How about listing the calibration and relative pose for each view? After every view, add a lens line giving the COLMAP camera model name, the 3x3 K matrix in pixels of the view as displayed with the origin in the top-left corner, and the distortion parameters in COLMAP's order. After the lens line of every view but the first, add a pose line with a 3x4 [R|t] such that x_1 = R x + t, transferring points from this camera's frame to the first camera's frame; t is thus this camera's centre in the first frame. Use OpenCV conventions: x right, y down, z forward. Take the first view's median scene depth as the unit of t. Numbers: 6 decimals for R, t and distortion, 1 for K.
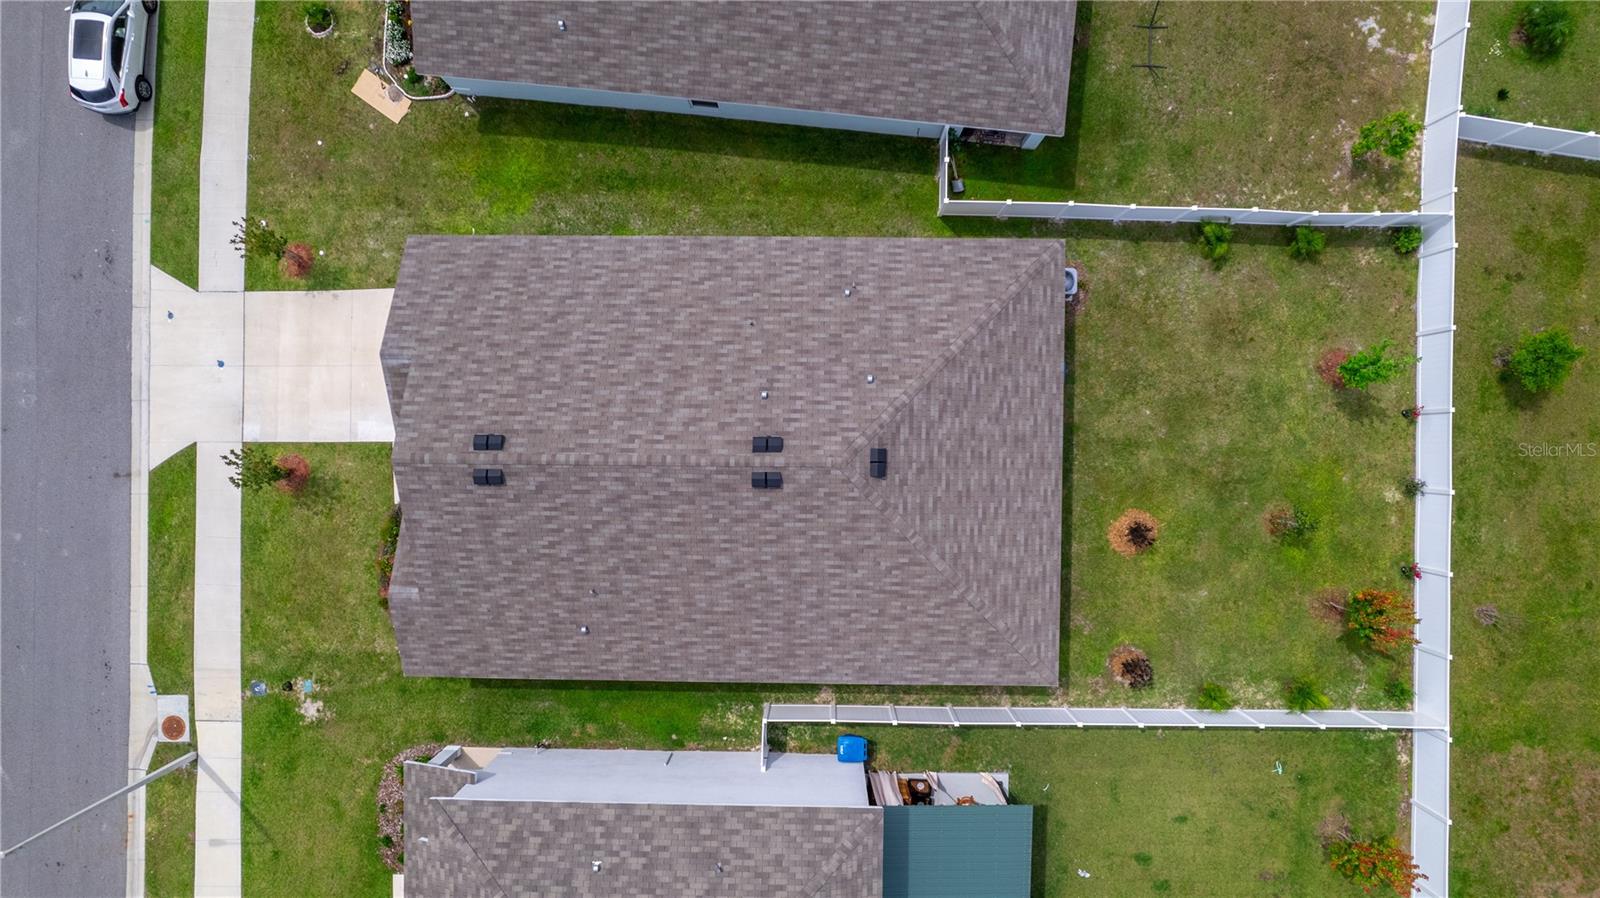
lens RADIAL K [[1024.7, 0, 809.6], [0, 1024.7, 447.6], [0, 0, 1]] dist [-0.068322, 0.059408]
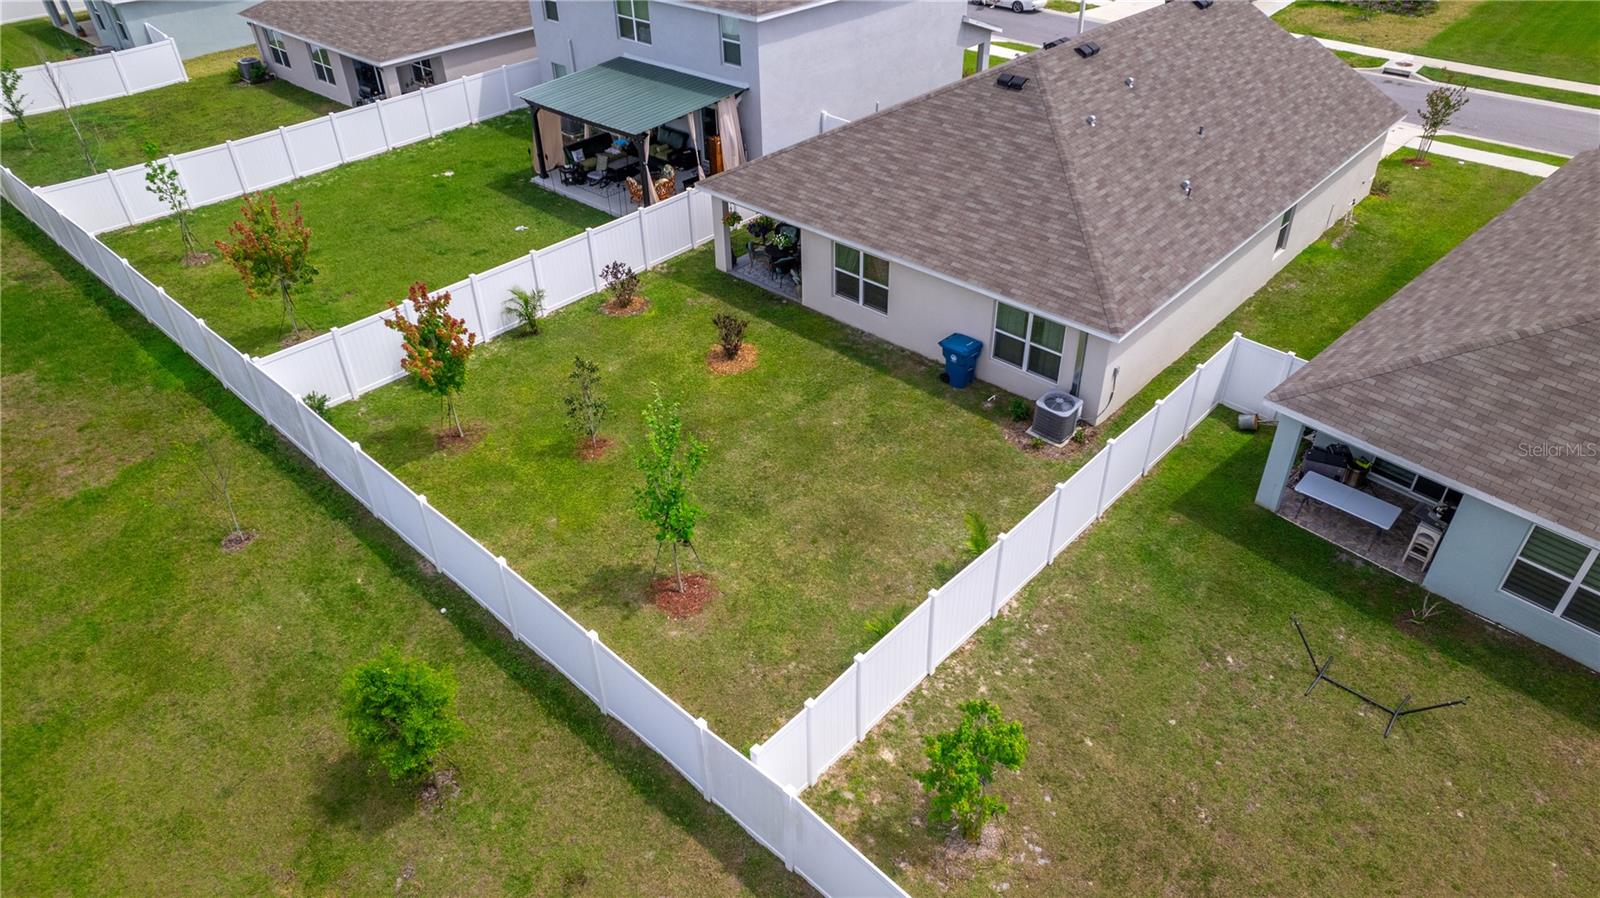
lens RADIAL K [[1024.7, 0, 808.9], [0, 1024.7, 447.9], [0, 0, 1]] dist [-0.068322, 0.059408]
pose [[-0.662953, 0.459551, -0.591021, 0.855200], [-0.748440, -0.387664, 0.538102, -0.456962], [0.018167, 0.799081, 0.600949, 0.634735]]
